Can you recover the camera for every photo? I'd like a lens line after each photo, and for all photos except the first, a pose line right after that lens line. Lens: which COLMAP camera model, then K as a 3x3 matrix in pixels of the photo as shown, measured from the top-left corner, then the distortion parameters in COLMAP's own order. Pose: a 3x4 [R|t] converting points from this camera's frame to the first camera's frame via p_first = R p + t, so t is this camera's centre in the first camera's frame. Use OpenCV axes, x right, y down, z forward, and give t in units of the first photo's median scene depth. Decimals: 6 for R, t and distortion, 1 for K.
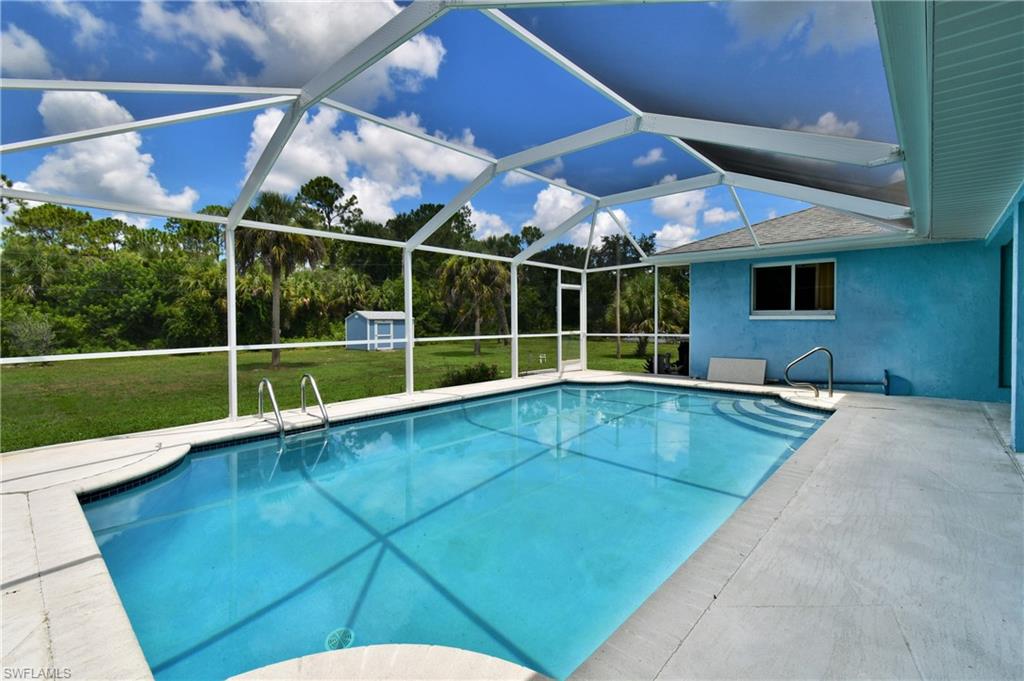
lens RADIAL K [[458.4, 0, 503.5], [0, 458.4, 331.8], [0, 0, 1]] dist [0.003678, -0.000134]
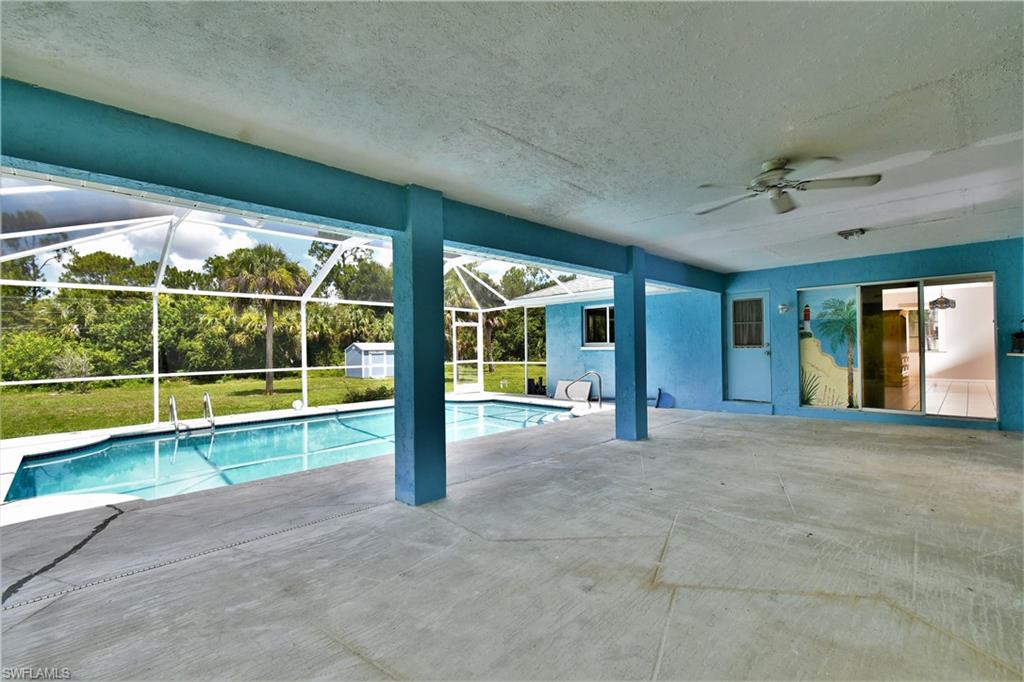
lens RADIAL K [[458.4, 0, 517.3], [0, 458.4, 345.2], [0, 0, 1]] dist [0.003678, -0.000134]
pose [[0.998291, -0.012593, -0.057063, 0.424521], [0.010825, 0.999455, -0.031172, -0.002560], [0.057425, 0.030501, 0.997884, -0.268909]]
